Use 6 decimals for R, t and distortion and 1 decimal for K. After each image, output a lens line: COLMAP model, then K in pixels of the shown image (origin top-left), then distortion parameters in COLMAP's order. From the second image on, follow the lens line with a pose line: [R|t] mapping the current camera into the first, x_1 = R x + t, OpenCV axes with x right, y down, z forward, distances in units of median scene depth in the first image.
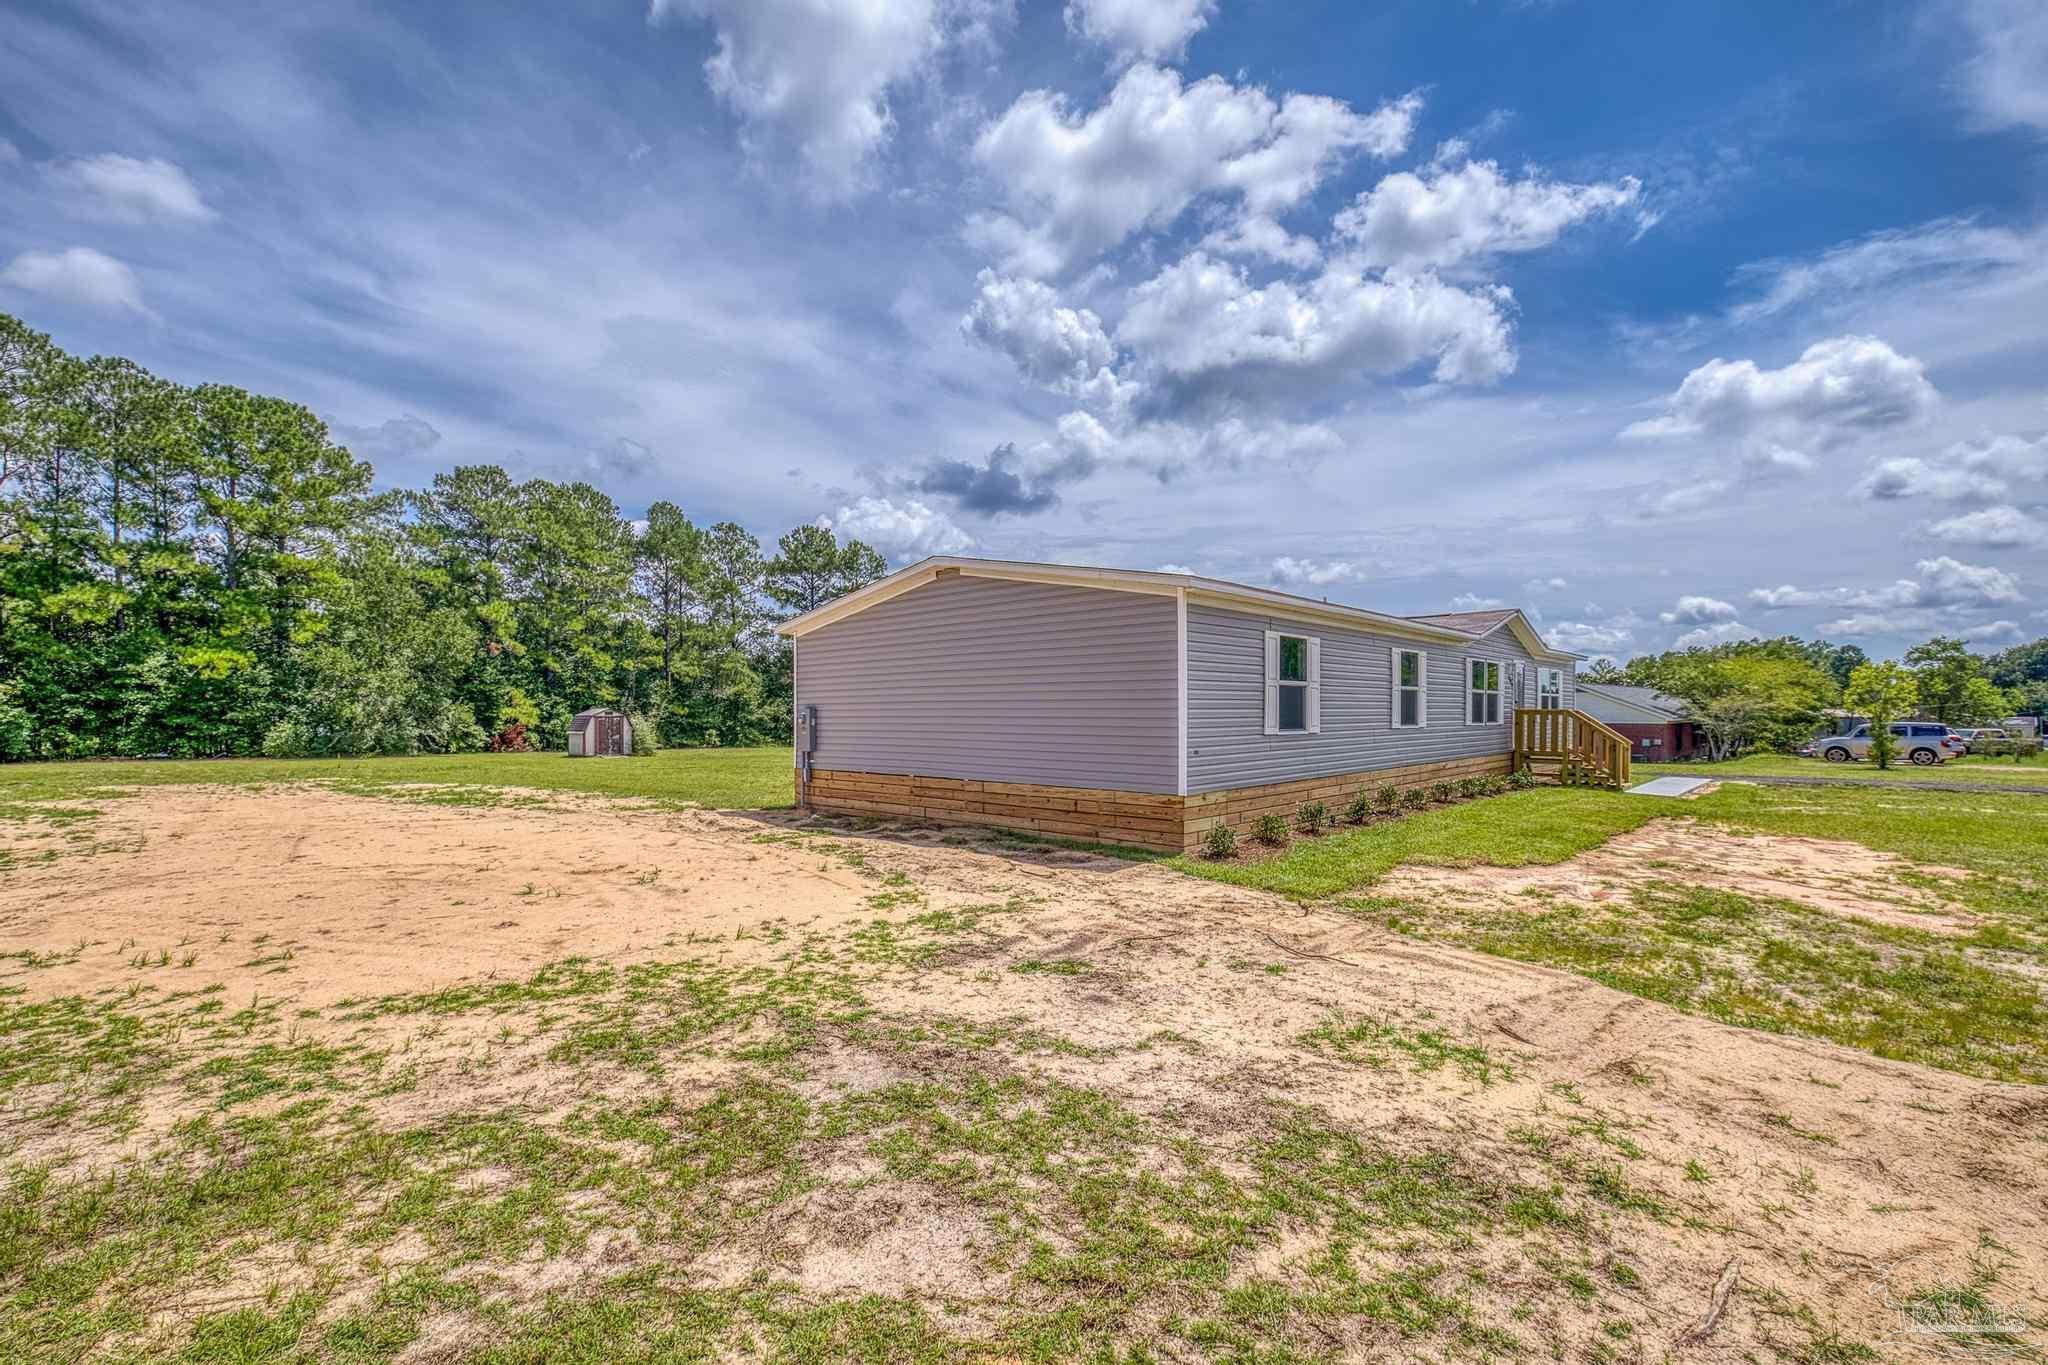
lens RADIAL K [[893.4, 0, 1022.9], [0, 893.4, 688.2], [0, 0, 1]] dist [0.015439, -0.001920]
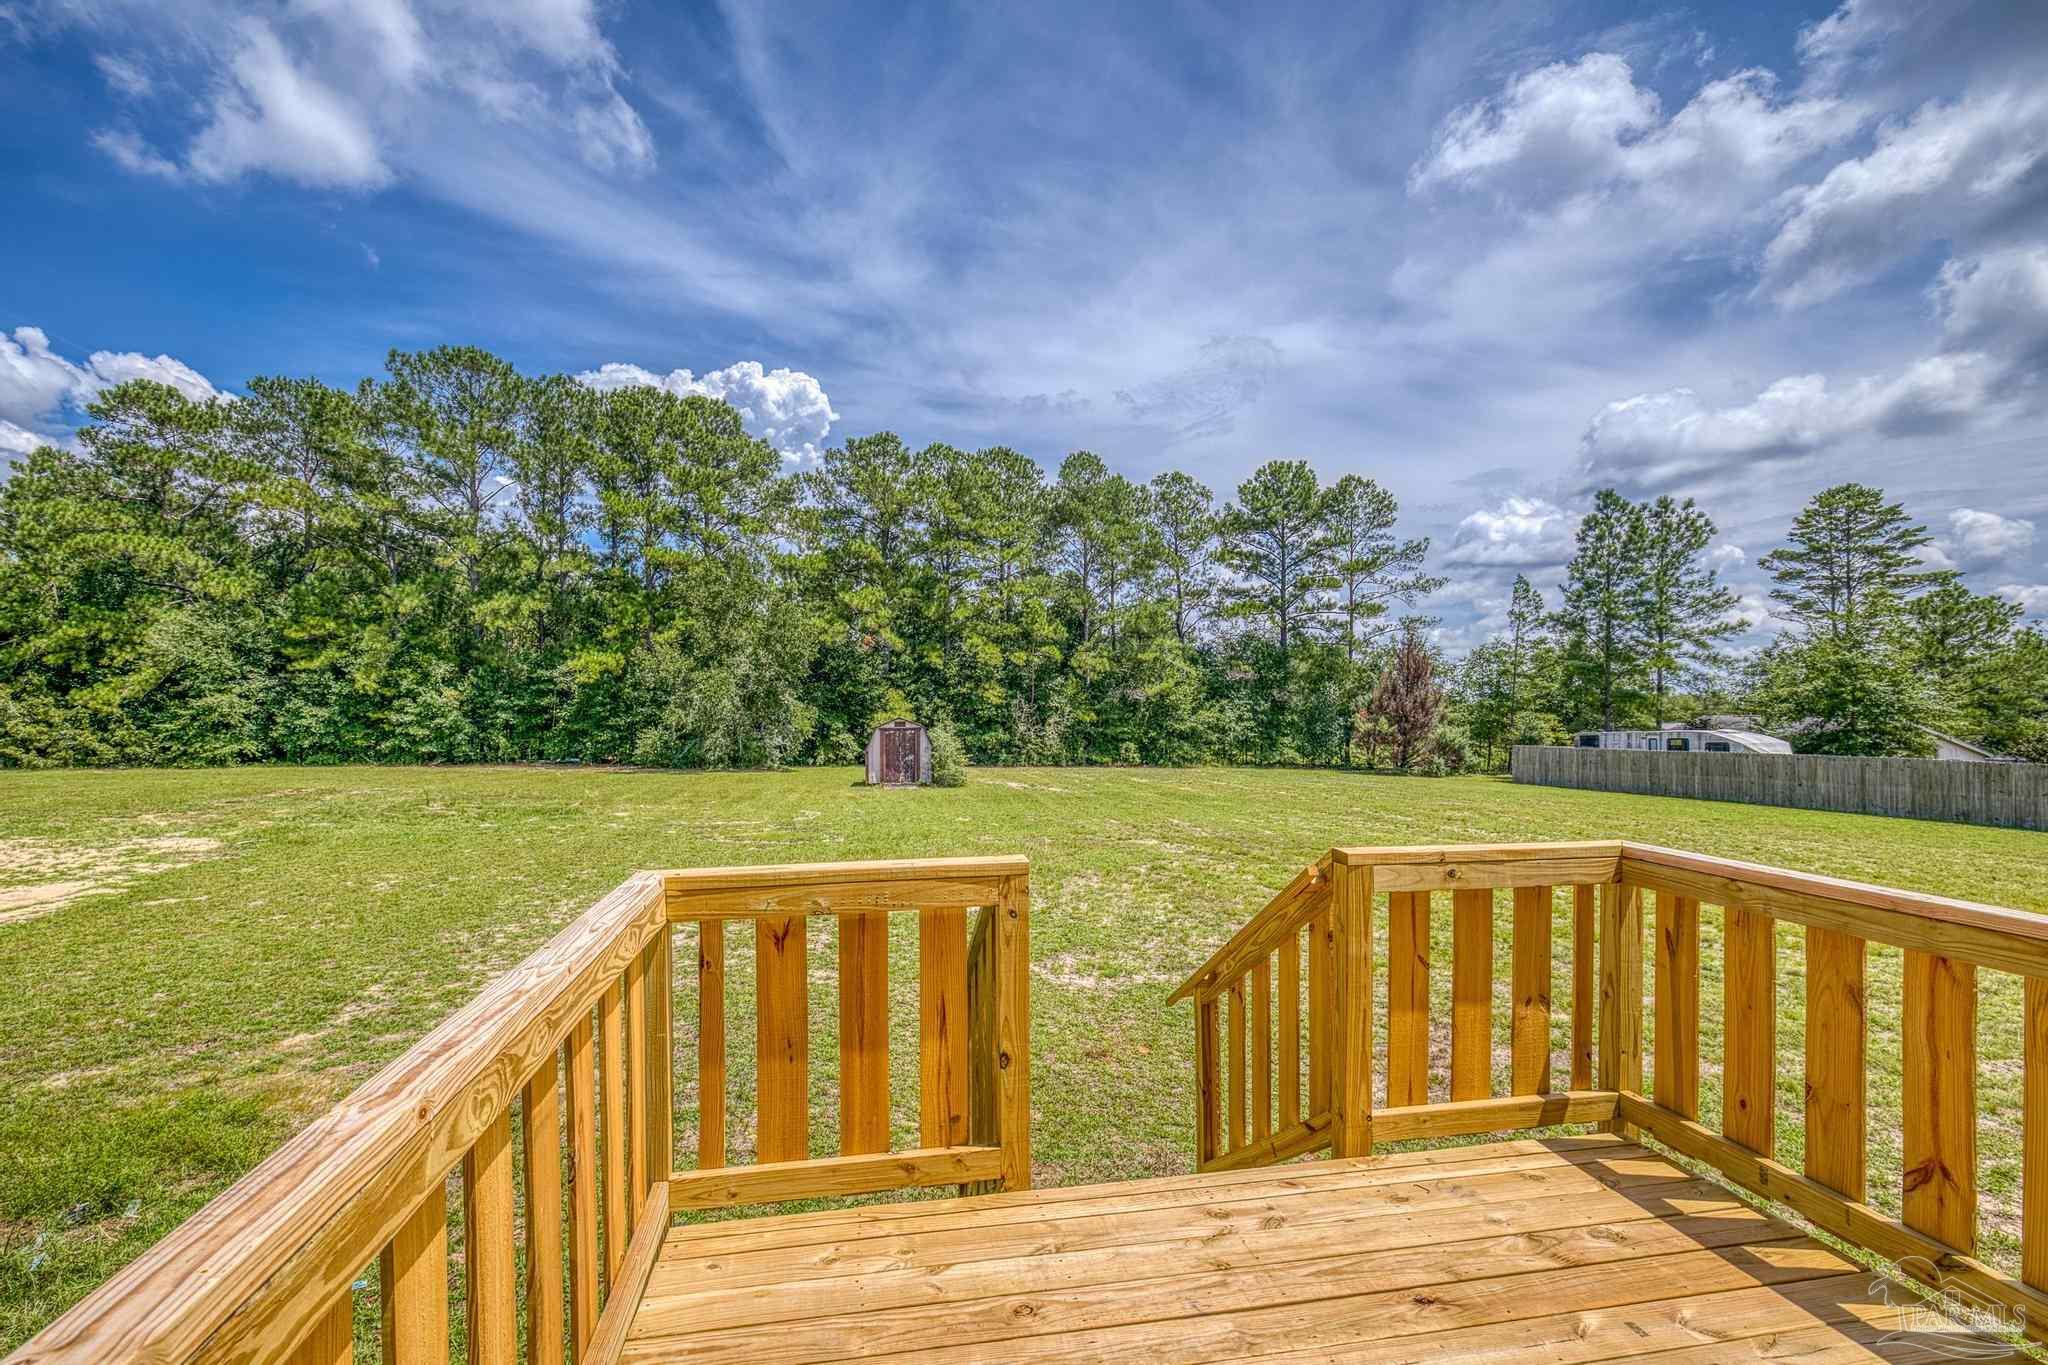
lens RADIAL K [[893.4, 0, 1037.3], [0, 893.4, 708.8], [0, 0, 1]] dist [0.015439, -0.001920]
pose [[0.815303, 0.002398, -0.579029, 0.027565], [0.012149, 0.999700, 0.021246, 0.001429], [0.578907, -0.024356, 0.815030, 0.359504]]
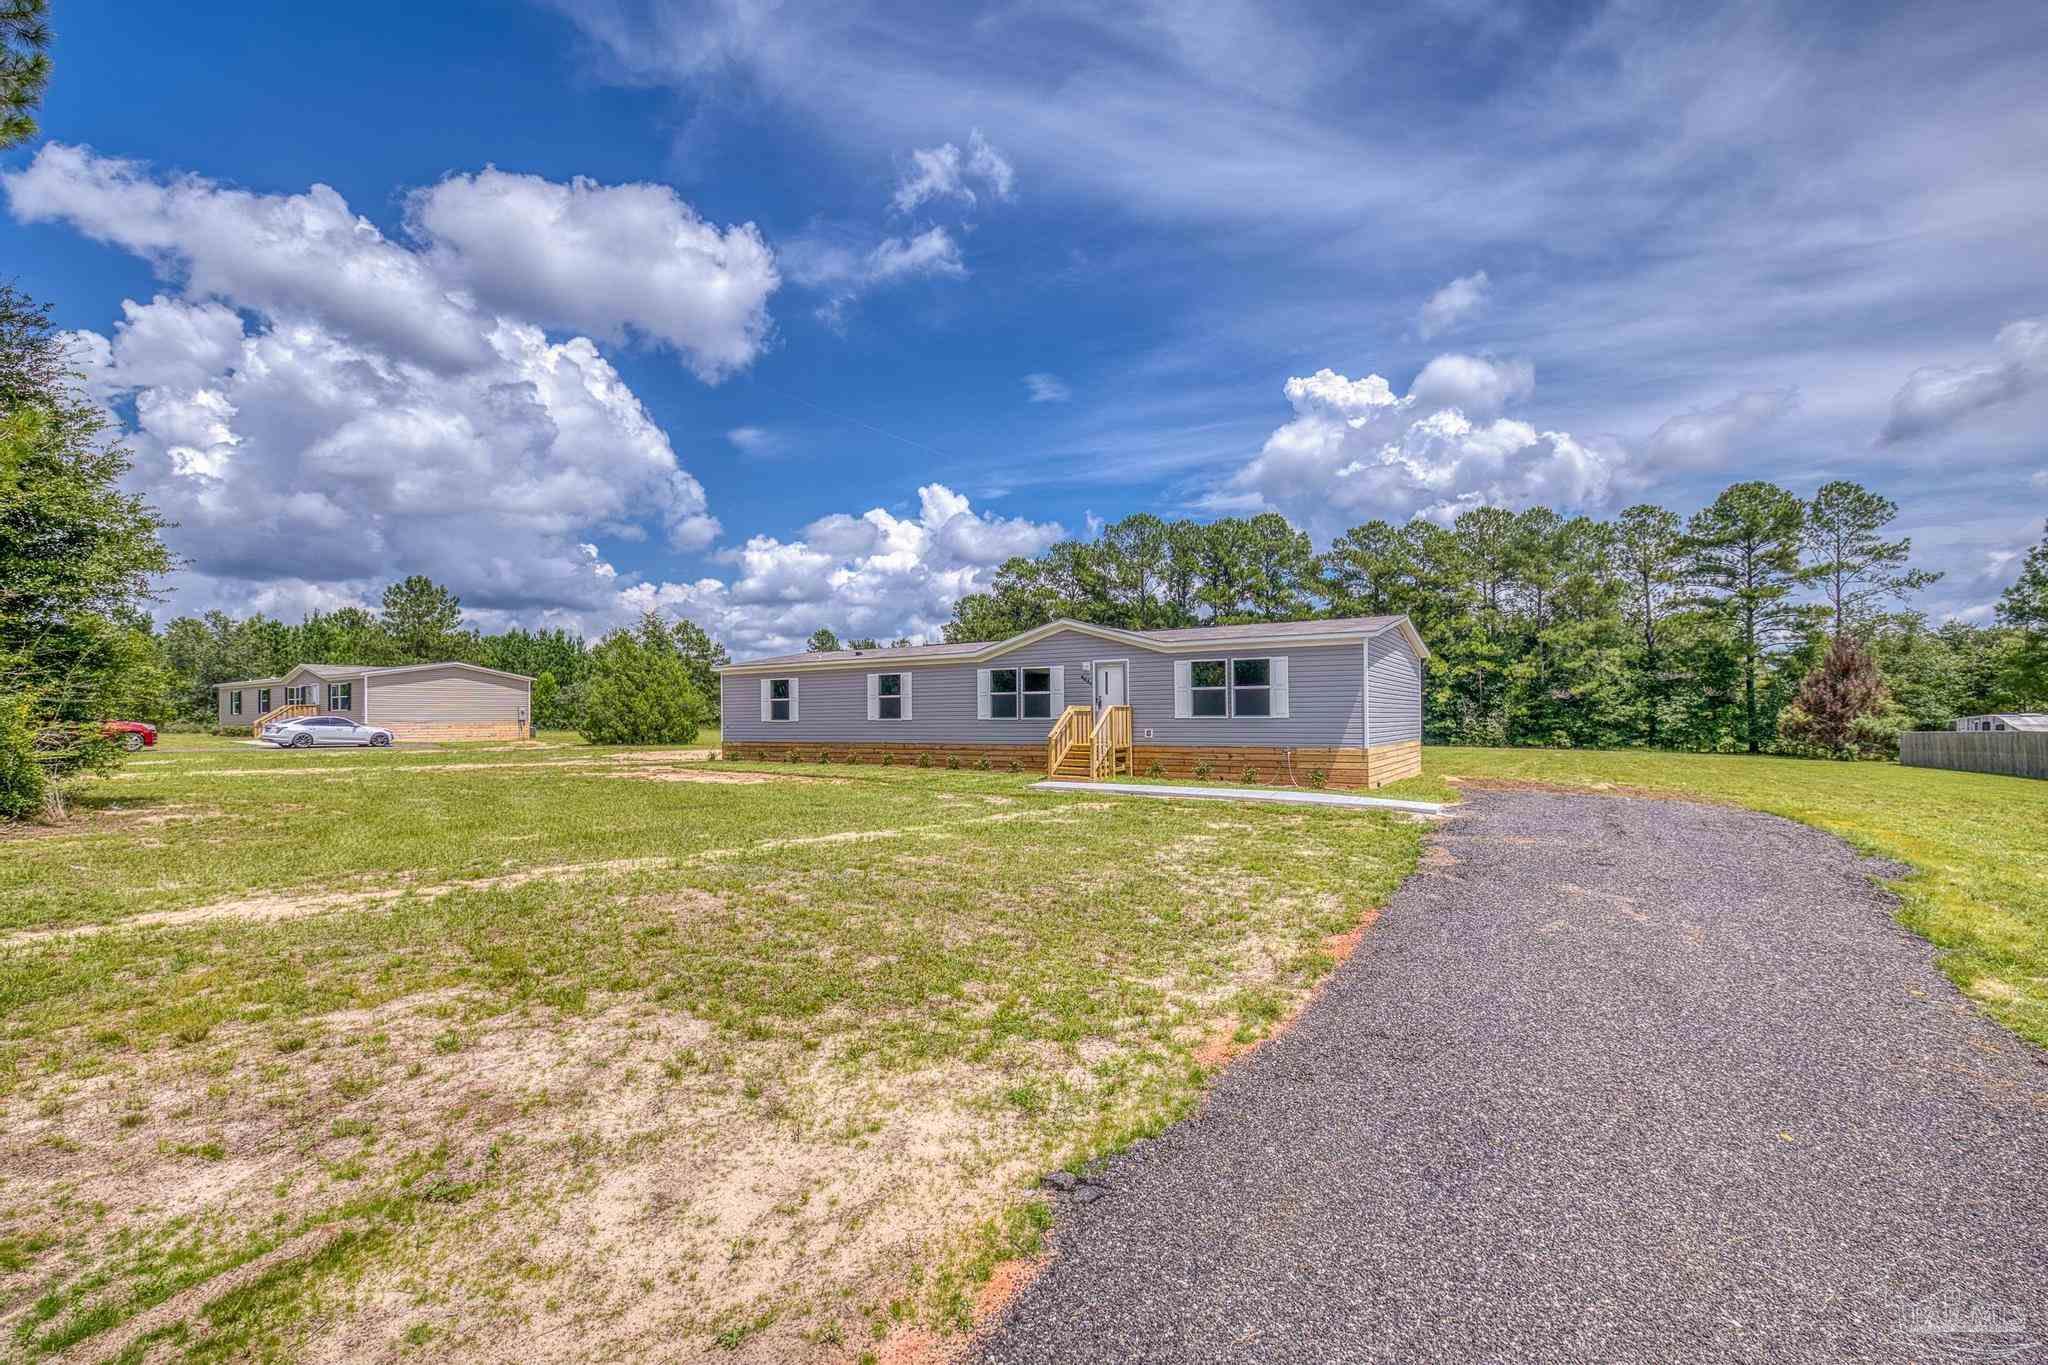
lens RADIAL K [[908.6, 0, 1003.9], [0, 908.6, 722.6], [0, 0, 1]] dist [-0.001117, 0.003107]
pose [[0.185672, 0.005158, -0.982598, 0.545314], [0.029718, 0.999499, 0.010862, 0.009184], [0.982162, -0.031218, 0.185426, 0.229271]]
